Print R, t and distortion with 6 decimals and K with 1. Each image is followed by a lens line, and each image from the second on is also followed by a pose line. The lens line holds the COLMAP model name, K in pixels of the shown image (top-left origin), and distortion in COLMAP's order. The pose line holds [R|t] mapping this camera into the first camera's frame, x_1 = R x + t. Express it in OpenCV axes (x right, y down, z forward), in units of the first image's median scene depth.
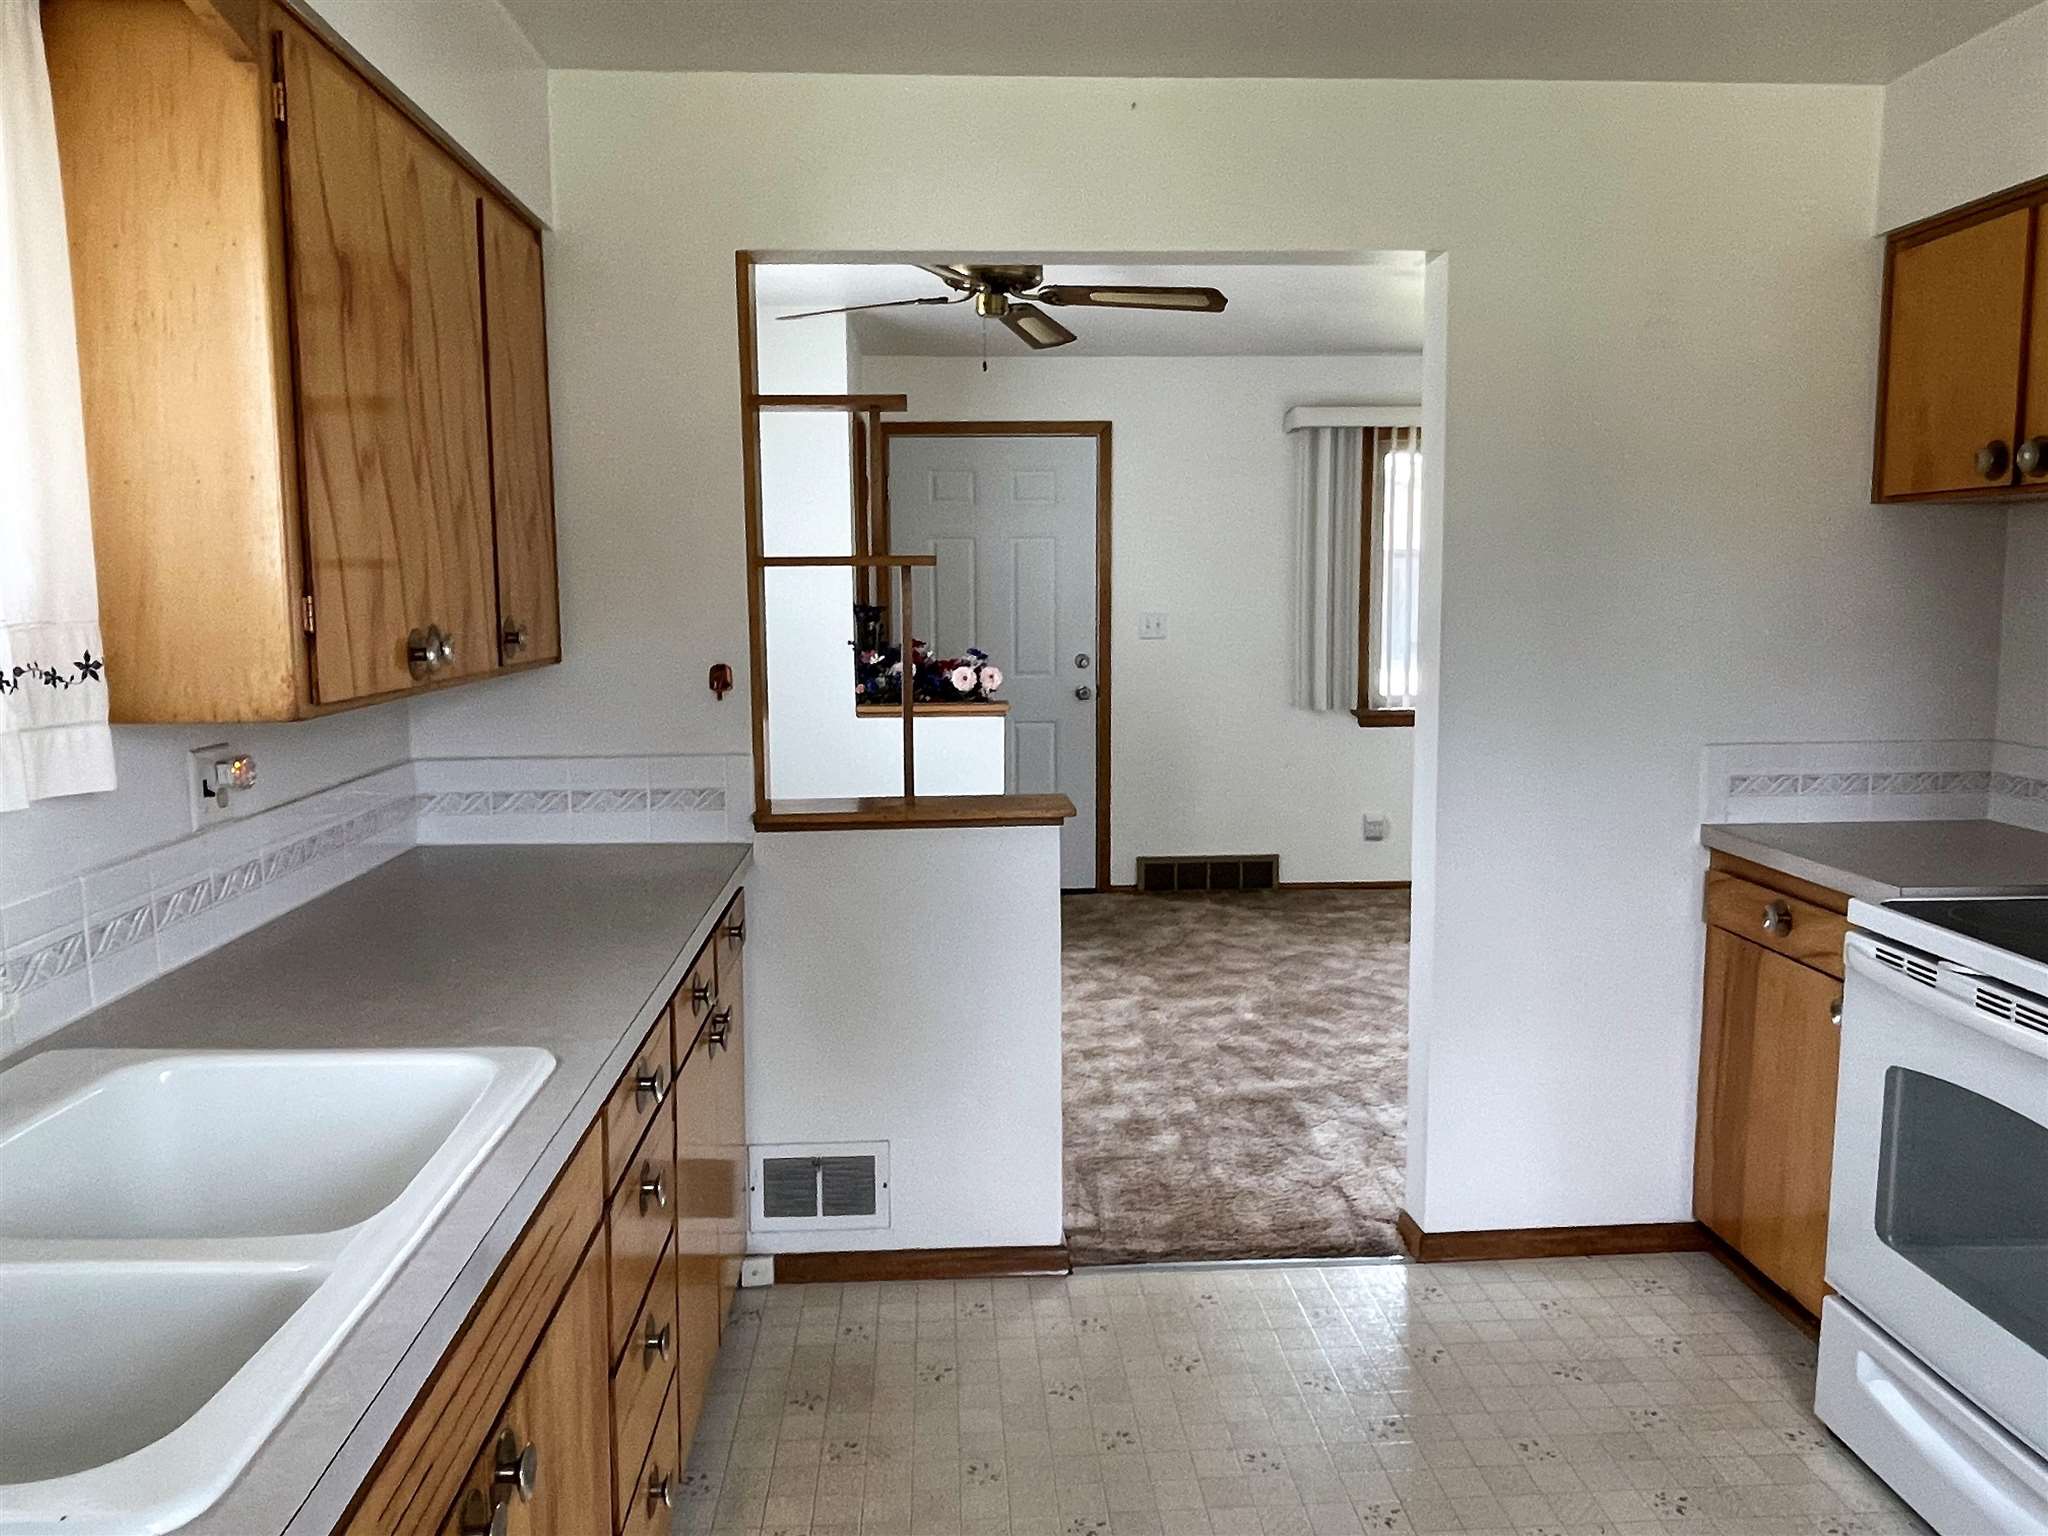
lens RADIAL K [[1469.3, 0, 1001.8], [0, 1469.3, 748.9], [0, 0, 1]] dist [0.014582, -0.031381]
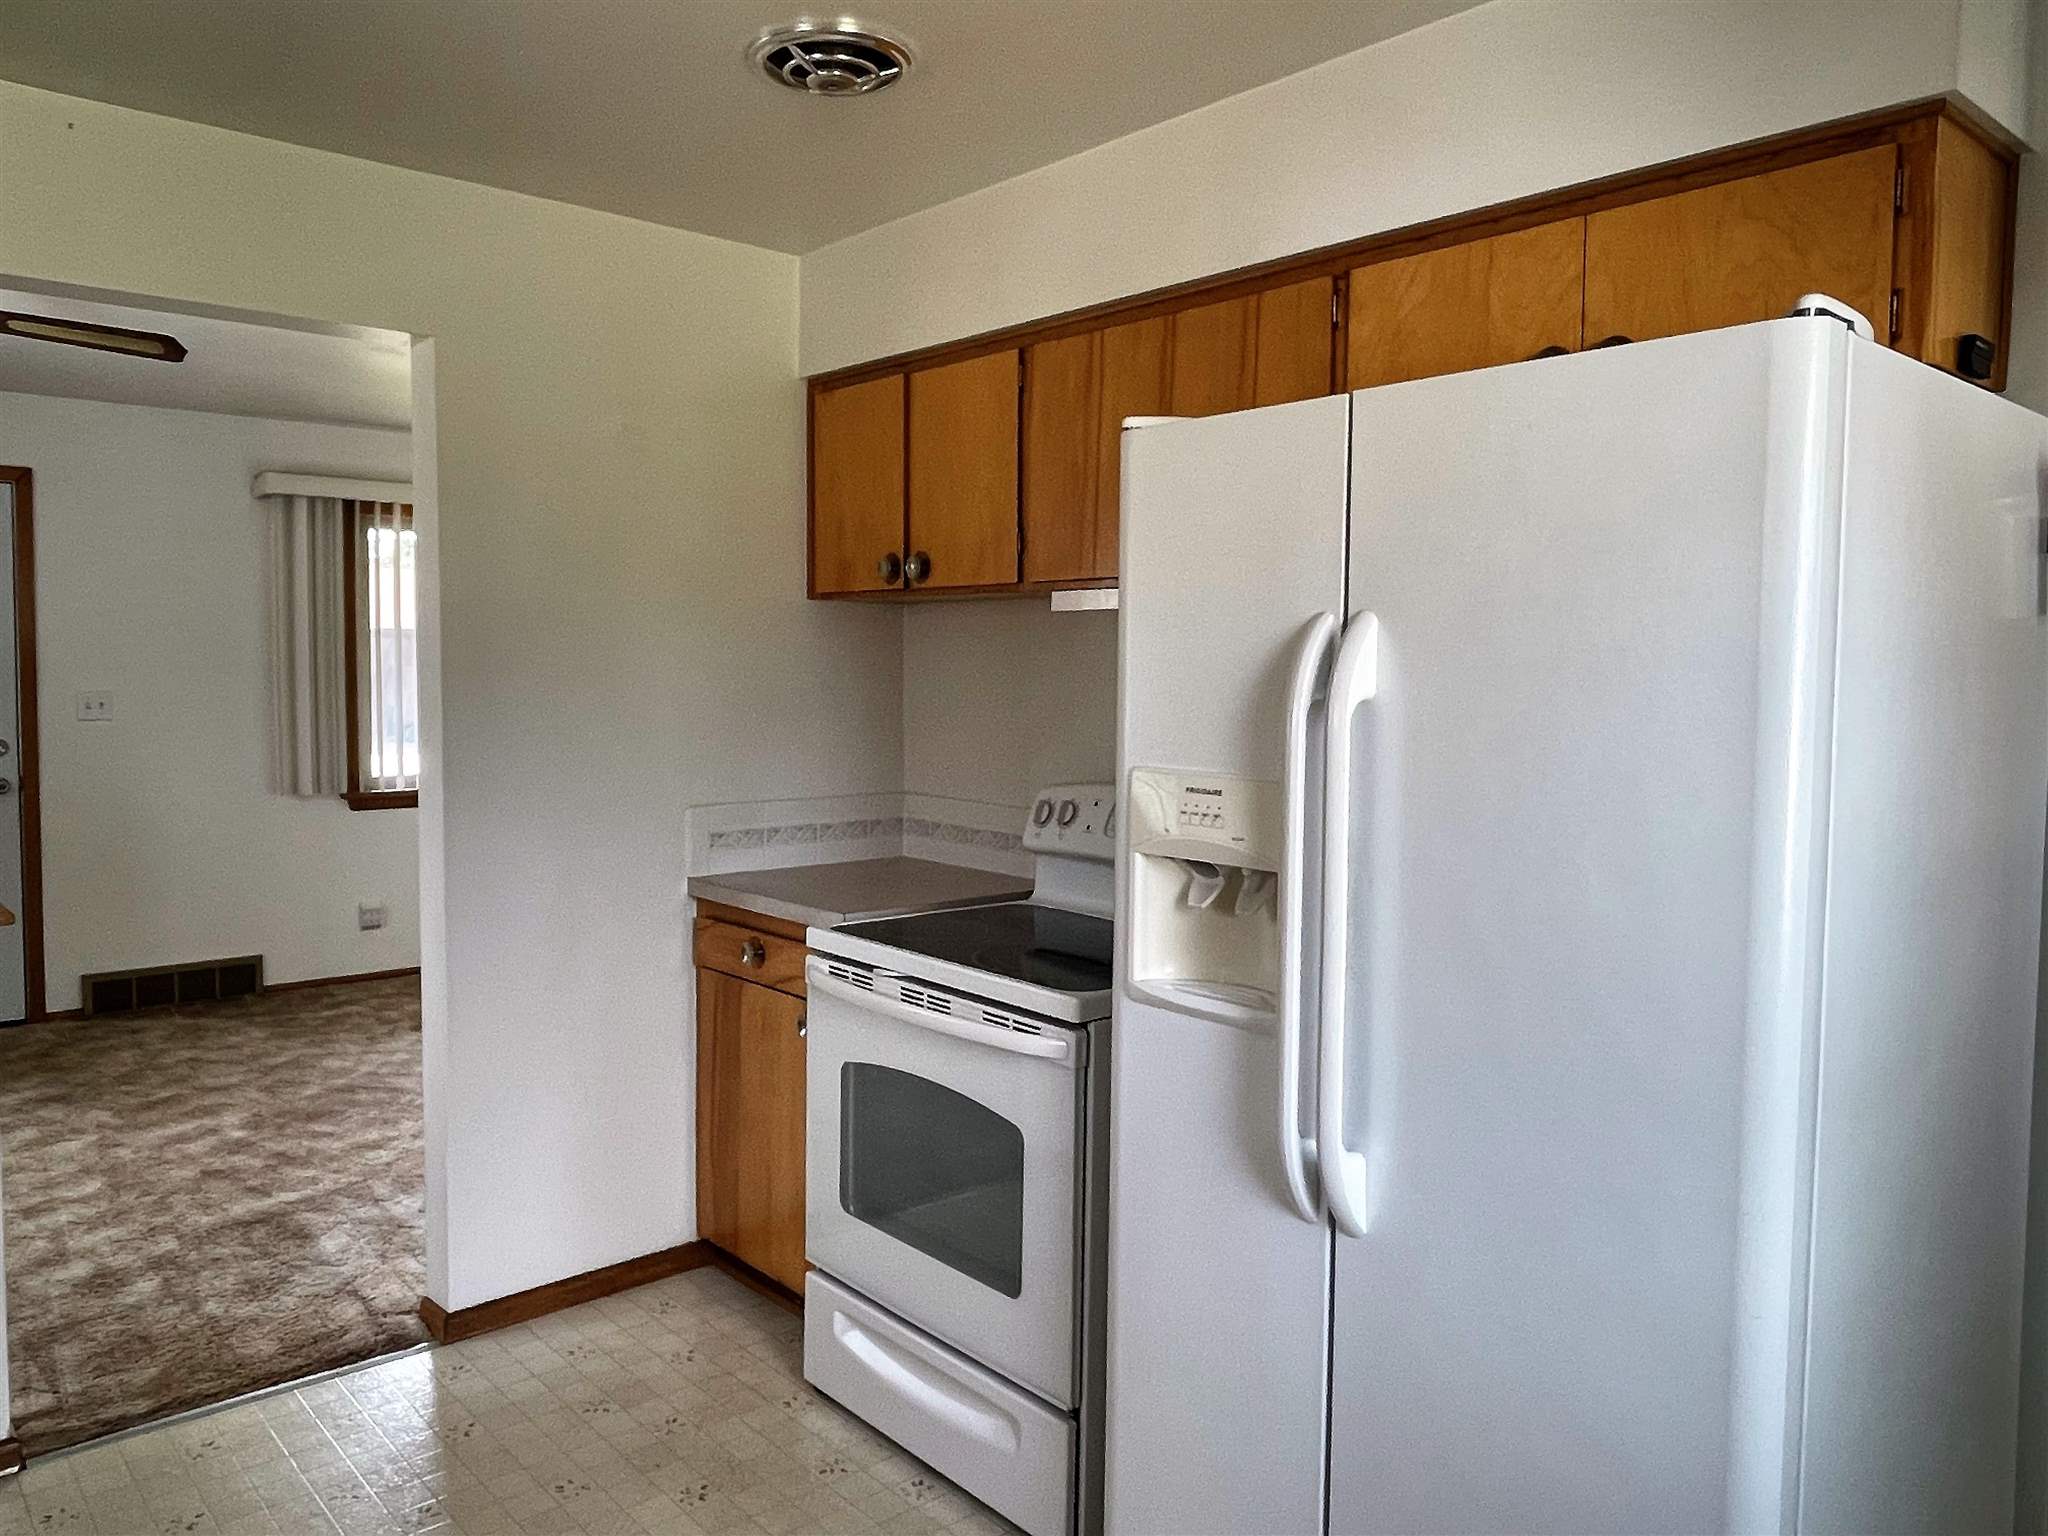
lens RADIAL K [[1469.3, 0, 1017.9], [0, 1469.3, 750.9], [0, 0, 1]] dist [0.014582, -0.031381]
pose [[0.783992, -0.021611, 0.620394, -0.016118], [0.055458, 0.997836, -0.035324, 0.006715], [-0.618288, 0.062100, 0.783494, -0.029963]]
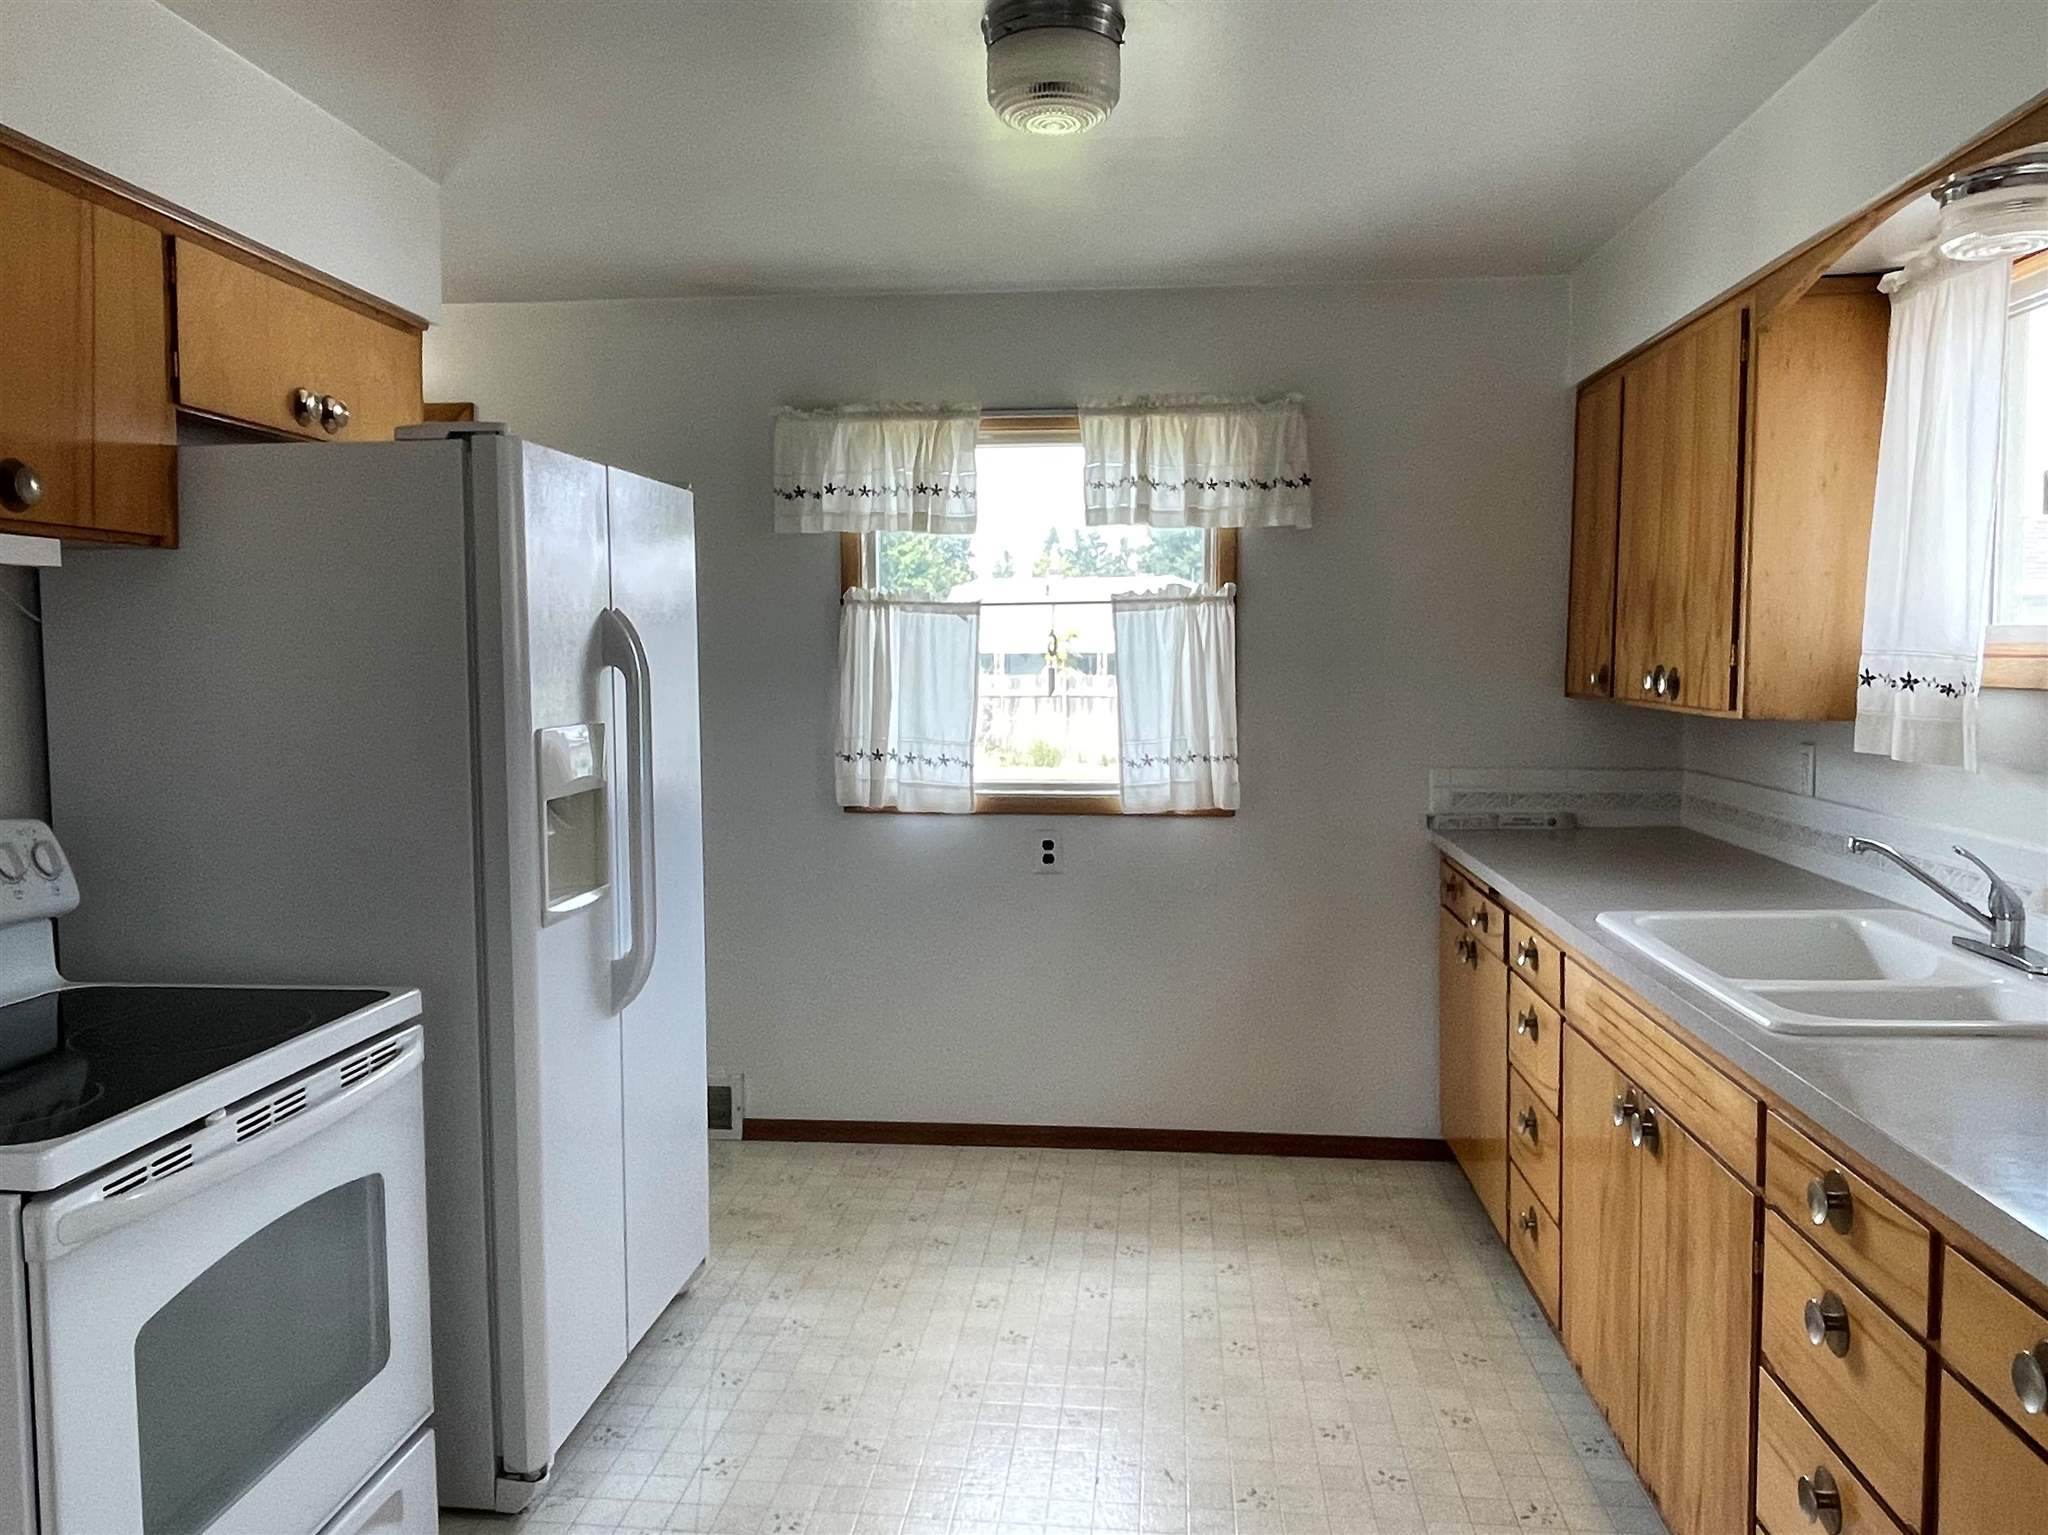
lens RADIAL K [[1469.3, 0, 1025.2], [0, 1469.3, 762.2], [0, 0, 1]] dist [0.014582, -0.031381]
pose [[-0.990897, -0.000636, 0.134623, 0.056602], [0.023671, 0.983587, 0.178877, -0.098295], [-0.132527, 0.180435, -0.974618, 0.943178]]
